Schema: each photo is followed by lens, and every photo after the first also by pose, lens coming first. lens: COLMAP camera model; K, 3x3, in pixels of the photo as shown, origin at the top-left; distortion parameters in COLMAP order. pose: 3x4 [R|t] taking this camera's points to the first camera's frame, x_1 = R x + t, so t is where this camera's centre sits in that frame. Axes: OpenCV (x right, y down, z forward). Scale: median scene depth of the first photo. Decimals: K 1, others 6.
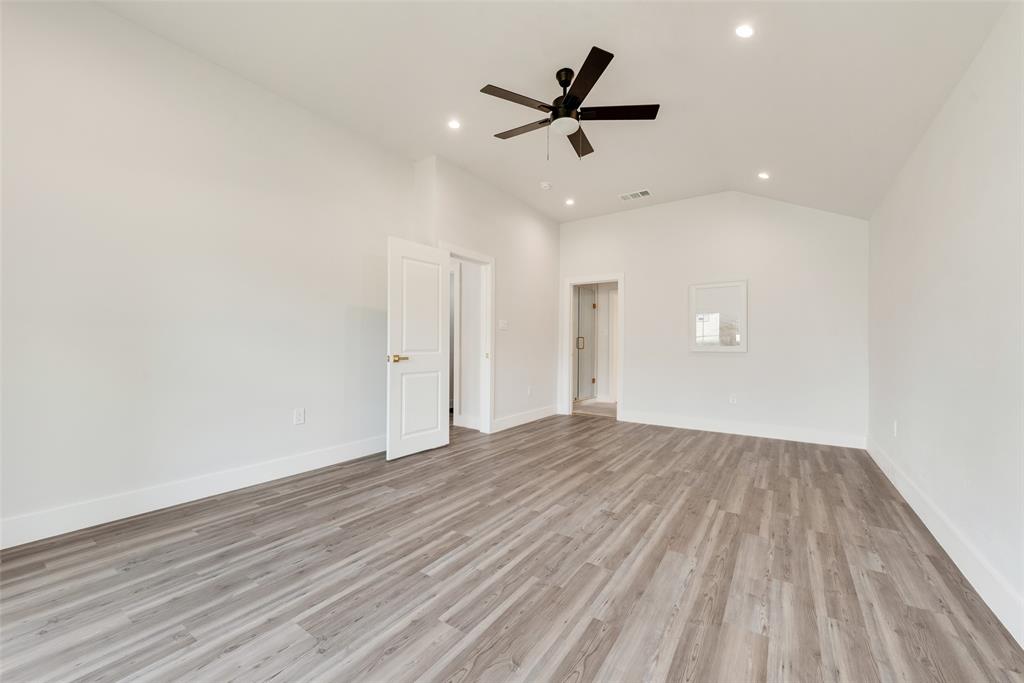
lens RADIAL K [[398.6, 0, 508.8], [0, 398.6, 347.8], [0, 0, 1]] dist [0.010668, -0.004674]
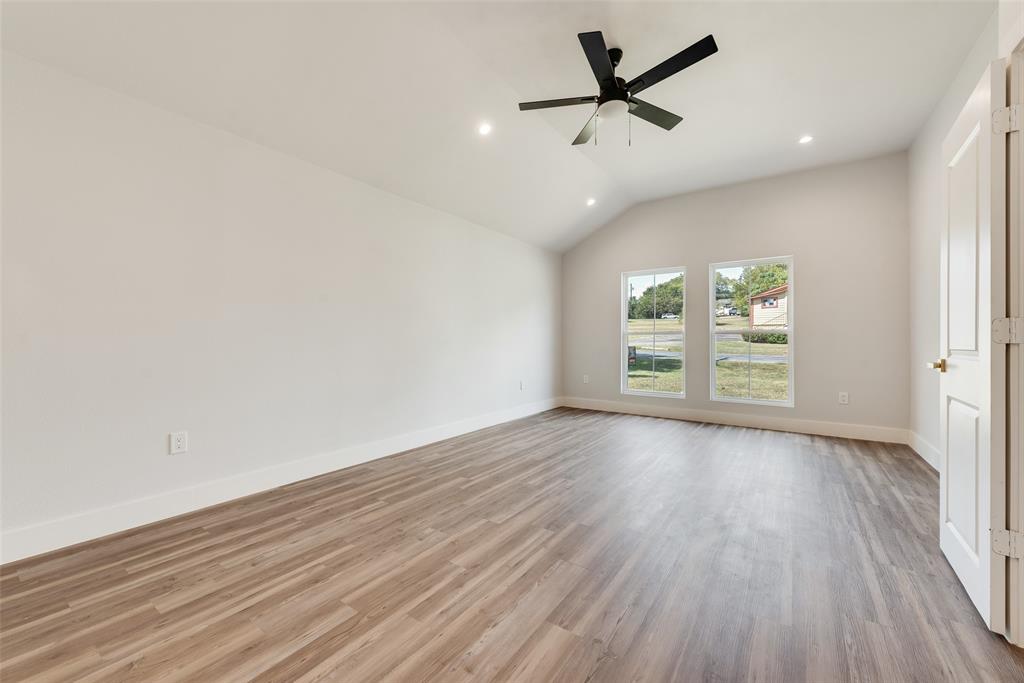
lens RADIAL K [[398.6, 0, 508.8], [0, 398.6, 347.8], [0, 0, 1]] dist [0.010668, -0.004674]
pose [[-0.999851, -0.011215, 0.013120, 0.401451], [-0.010926, 0.999700, 0.021905, -0.003217], [-0.013361, 0.021758, -0.999674, 2.105388]]
